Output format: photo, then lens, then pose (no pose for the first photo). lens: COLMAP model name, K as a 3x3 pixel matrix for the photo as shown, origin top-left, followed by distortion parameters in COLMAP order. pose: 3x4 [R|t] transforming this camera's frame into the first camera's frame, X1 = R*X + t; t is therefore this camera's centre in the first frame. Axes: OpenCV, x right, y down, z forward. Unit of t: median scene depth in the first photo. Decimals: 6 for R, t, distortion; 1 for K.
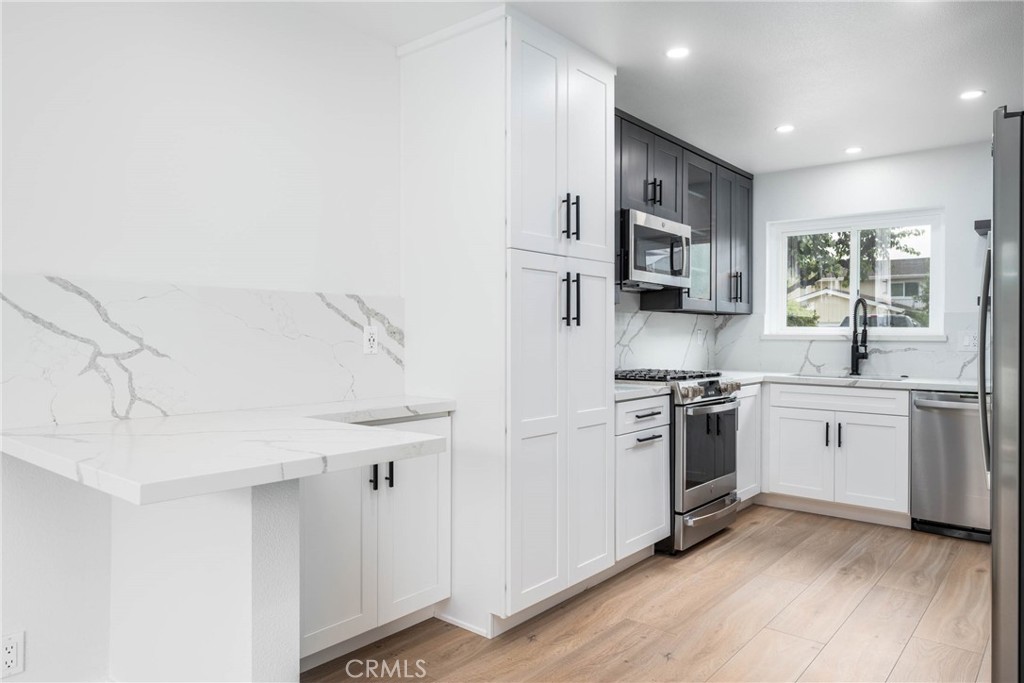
lens RADIAL K [[680.2, 0, 511.3], [0, 680.2, 335.8], [0, 0, 1]] dist [-0.004417, -0.000235]
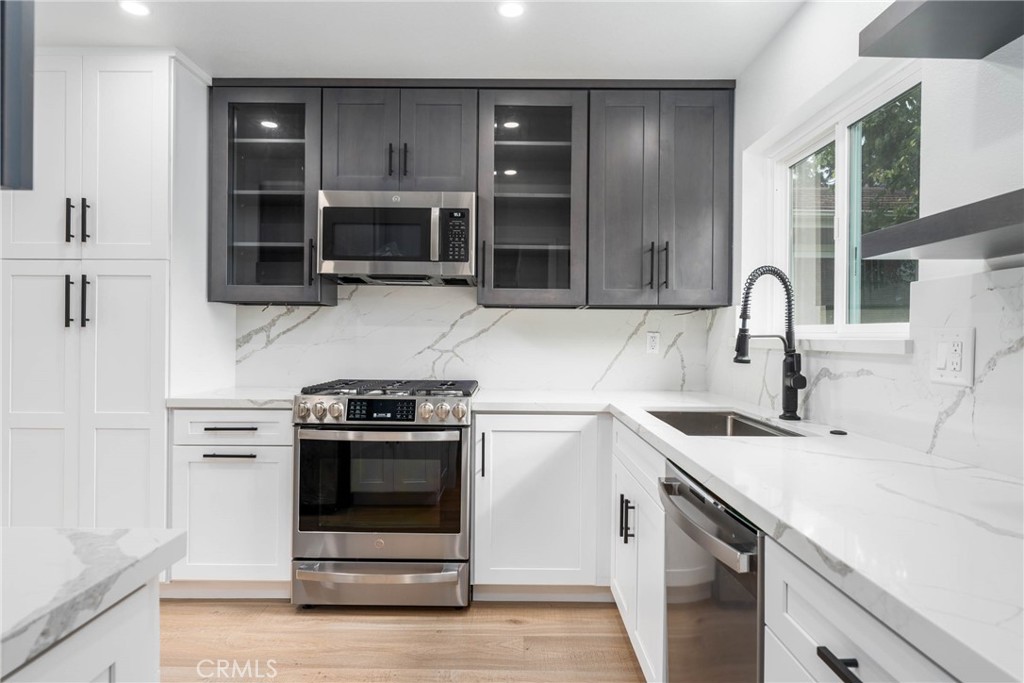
lens RADIAL K [[579.0, 0, 512.9], [0, 579.0, 343.1], [0, 0, 1]] dist [-0.018067, 0.000619]
pose [[0.645087, 0.009392, -0.764052, 0.773891], [-0.006445, 0.999956, 0.006851, -0.000258], [0.764082, 0.000505, 0.645119, 0.625601]]
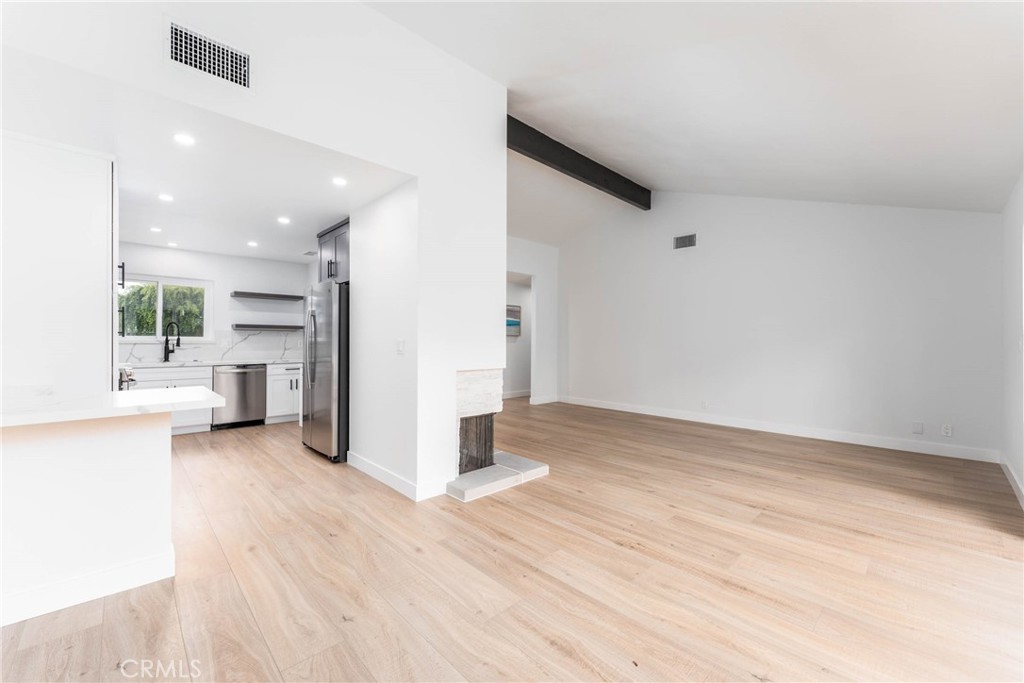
lens RADIAL K [[410.9, 0, 512.1], [0, 410.9, 341.9], [0, 0, 1]] dist [-0.000044, -0.000026]
pose [[0.109487, -0.000388, 0.993988, -0.575997], [-0.005604, 0.999984, 0.001008, -0.003974], [-0.993972, -0.005681, 0.109483, -0.085905]]
